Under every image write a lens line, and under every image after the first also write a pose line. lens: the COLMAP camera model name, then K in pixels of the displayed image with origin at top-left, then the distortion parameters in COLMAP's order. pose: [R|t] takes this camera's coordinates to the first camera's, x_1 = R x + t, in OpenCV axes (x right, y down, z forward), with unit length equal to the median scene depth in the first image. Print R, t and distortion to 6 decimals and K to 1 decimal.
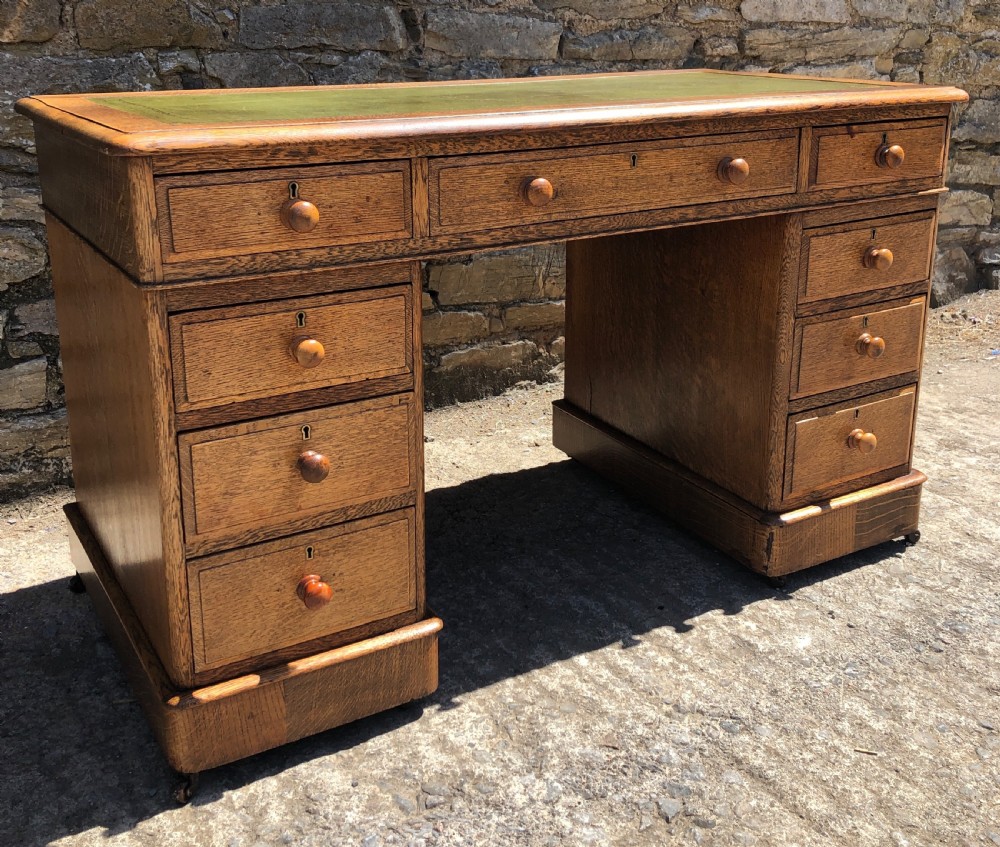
lens RADIAL K [[1109.7, 0, 507.6], [0, 1109.7, 341.6], [0, 0, 1]] dist [0.026365, 0.000000]
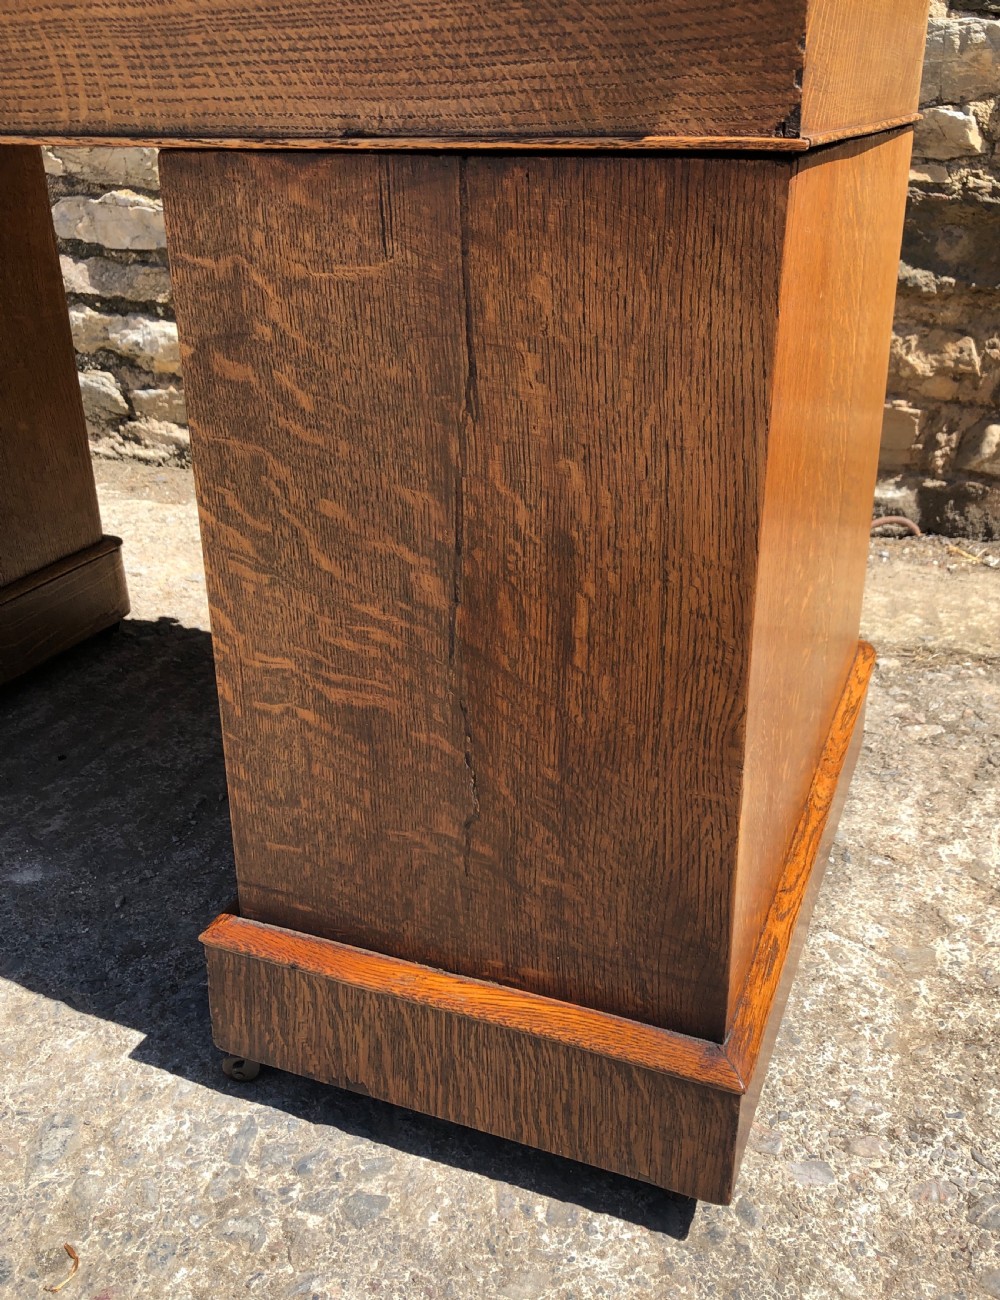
lens RADIAL K [[1221.0, 0, 525.2], [0, 1221.0, 607.5], [0, 0, 1]] dist [0.012550, 0.000000]
pose [[0.619273, 0.296407, -0.727079, 0.915737], [-0.214013, 0.954667, 0.206906, -0.066975], [0.755446, 0.027473, 0.654634, 0.806989]]
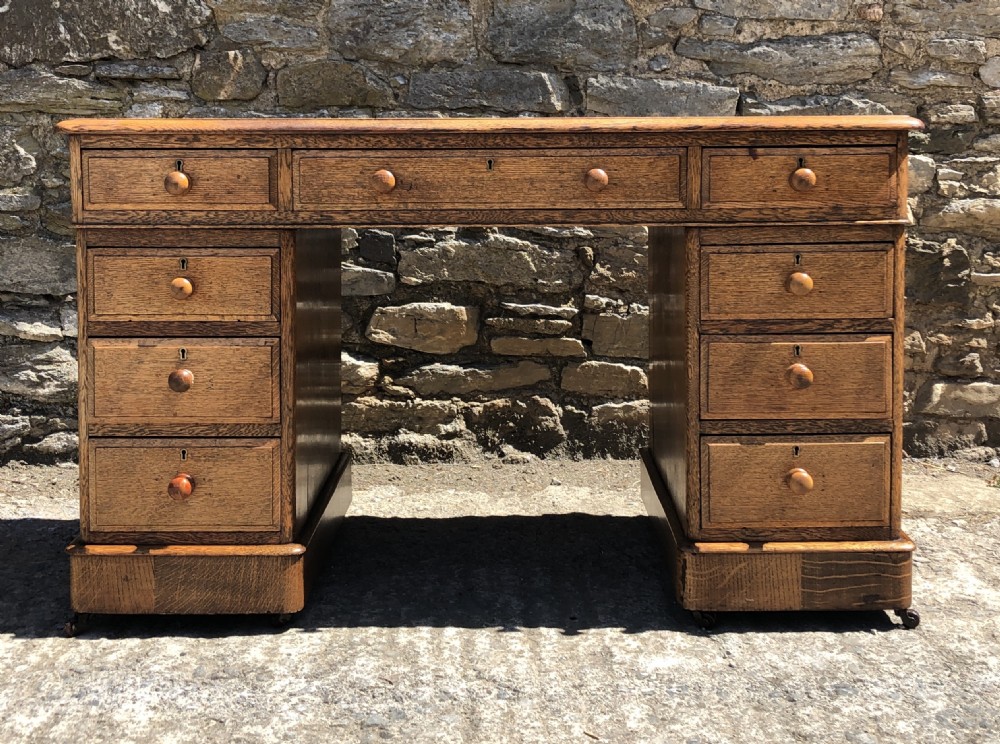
lens RADIAL K [[1306.6, 0, 518.8], [0, 1306.6, 259.7], [0, 0, 1]] dist [0.045231, 0.000000]
pose [[0.862748, 0.041130, -0.503959, 0.755604], [-0.142795, 0.975934, -0.164808, 0.140217], [0.485052, 0.214150, 0.847859, -0.106291]]
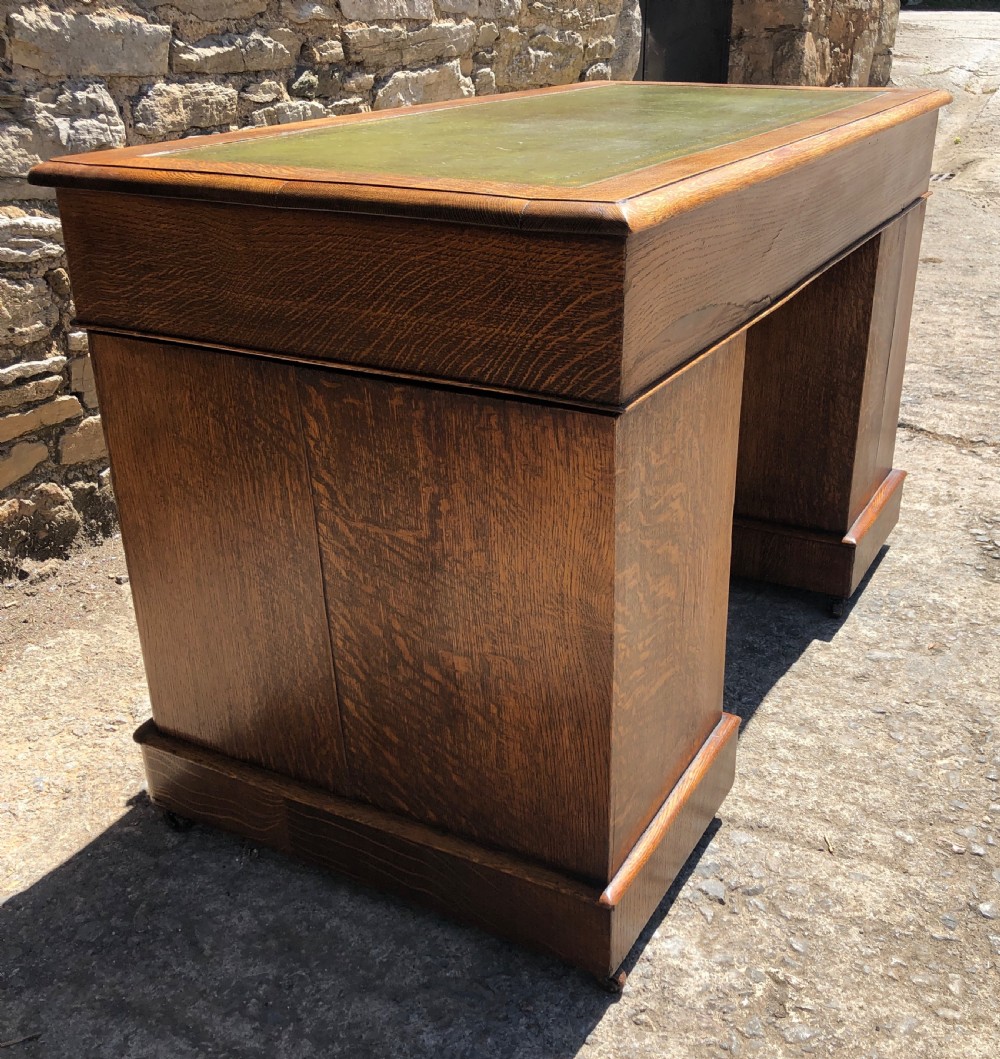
lens RADIAL K [[1194.8, 0, 537.4], [0, 1194.8, 537.0], [0, 0, 1]] dist [0.021885, 0.000000]
pose [[0.846851, -0.225509, 0.481653, -0.347172], [0.157462, 0.971362, 0.177937, -0.072588], [-0.507985, -0.074844, 0.858108, 0.176960]]
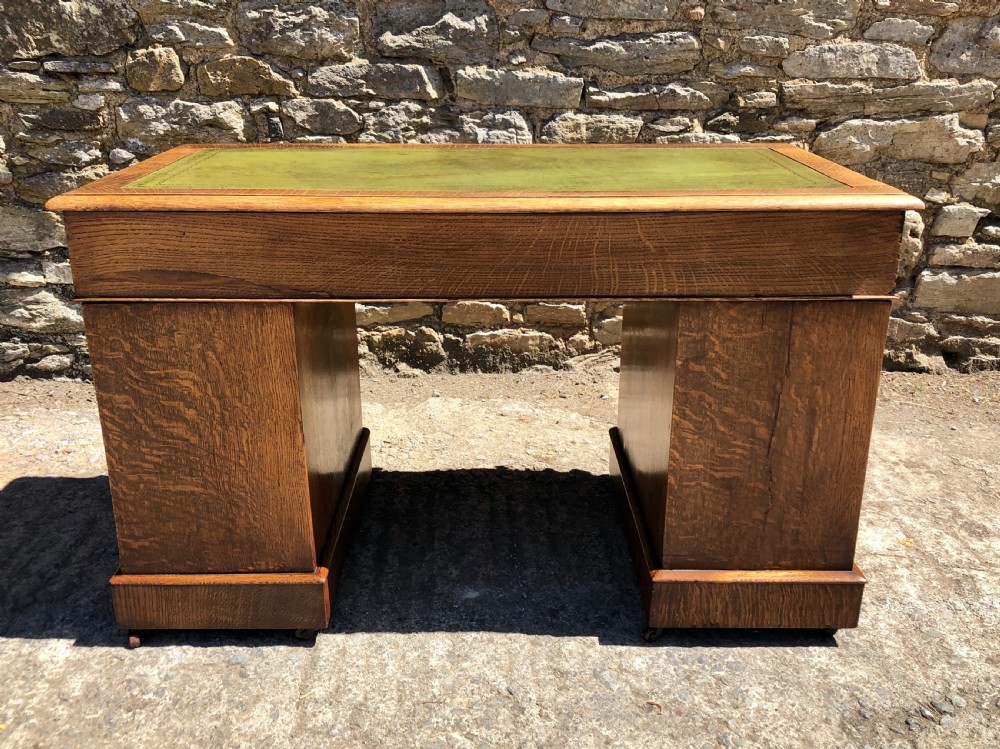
lens RADIAL K [[949.3, 0, 498.7], [0, 949.3, 350.4], [0, 0, 1]] dist [0.022698, 0.000000]
pose [[0.865923, 0.162884, -0.472913, 0.799900], [-0.140467, 0.986632, 0.082622, -0.104788], [0.480049, -0.005115, 0.877227, 0.068452]]
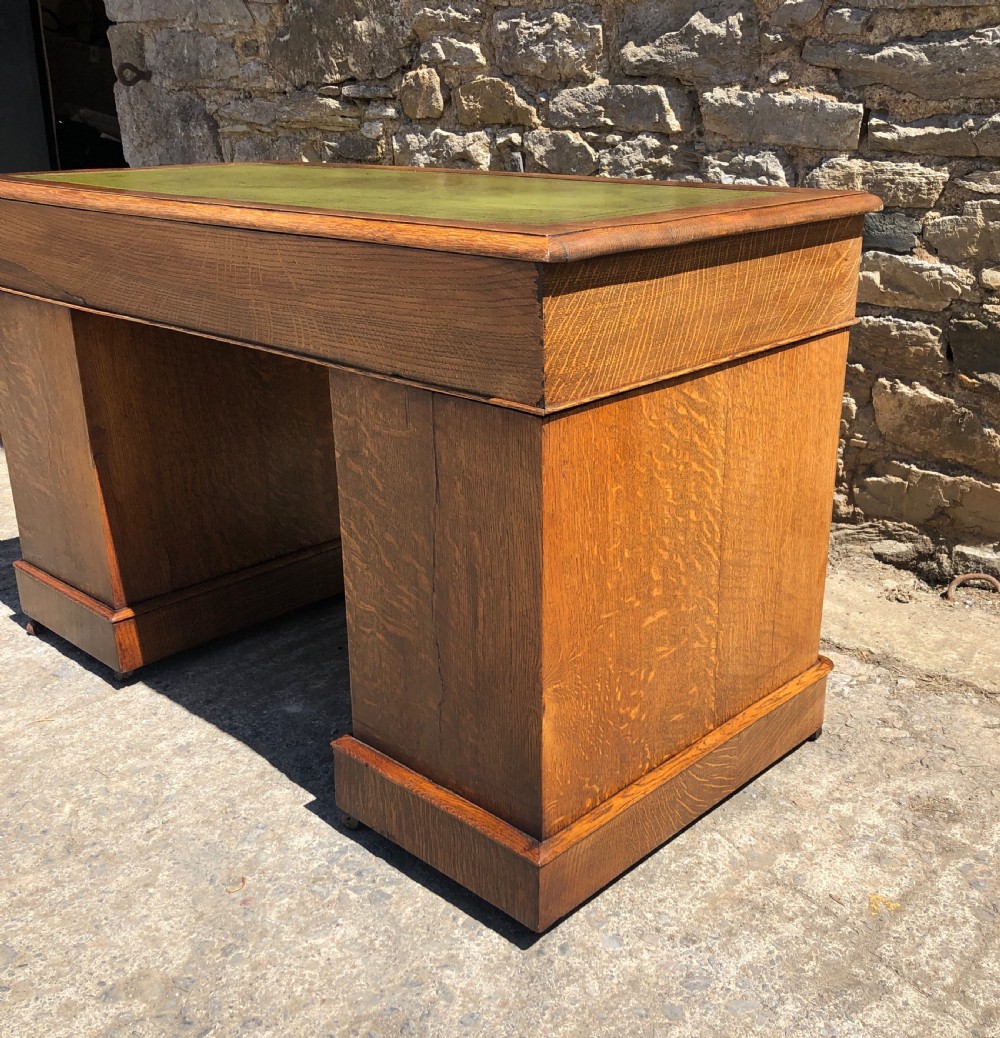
lens RADIAL K [[1164.2, 0, 534.4], [0, 1164.2, 541.6], [0, 0, 1]] dist [0.027335, 0.000000]
pose [[0.287368, 0.339808, -0.895517, 1.335131], [-0.264757, 0.926706, 0.266683, -0.245684], [0.920502, 0.160459, 0.356272, 0.832473]]
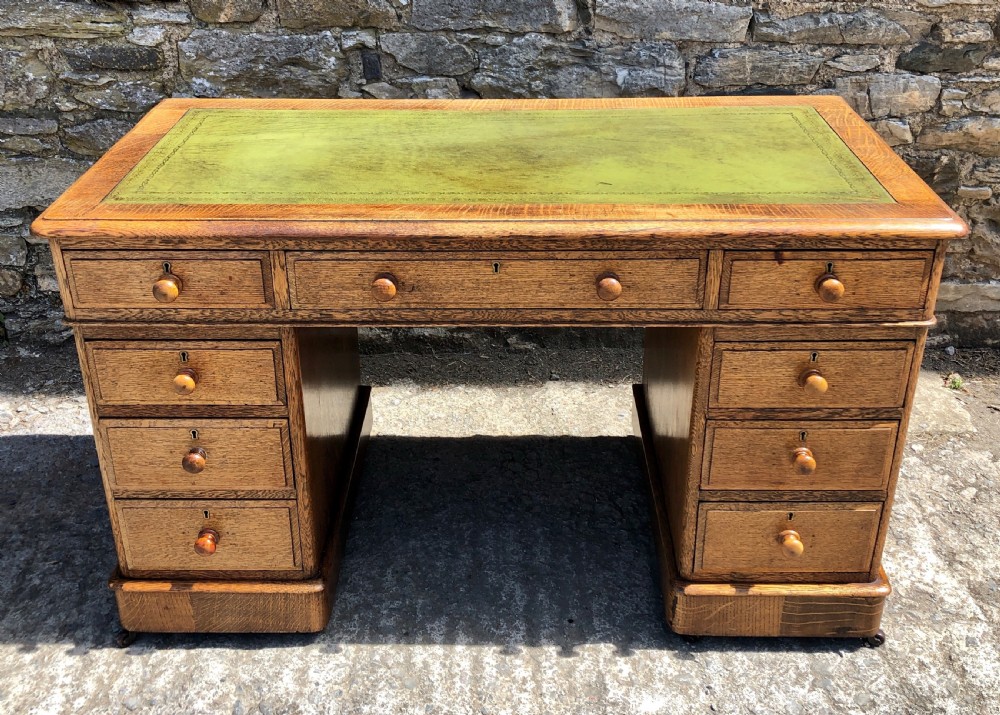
lens RADIAL K [[1035.2, 0, 500.3], [0, 1035.2, 303.2], [0, 0, 1]] dist [0.019219, 0.000000]
pose [[0.853770, 0.236041, -0.464072, 0.541620], [-0.146936, 0.964333, 0.220165, -0.320843], [0.499487, -0.119781, 0.858001, 0.119699]]
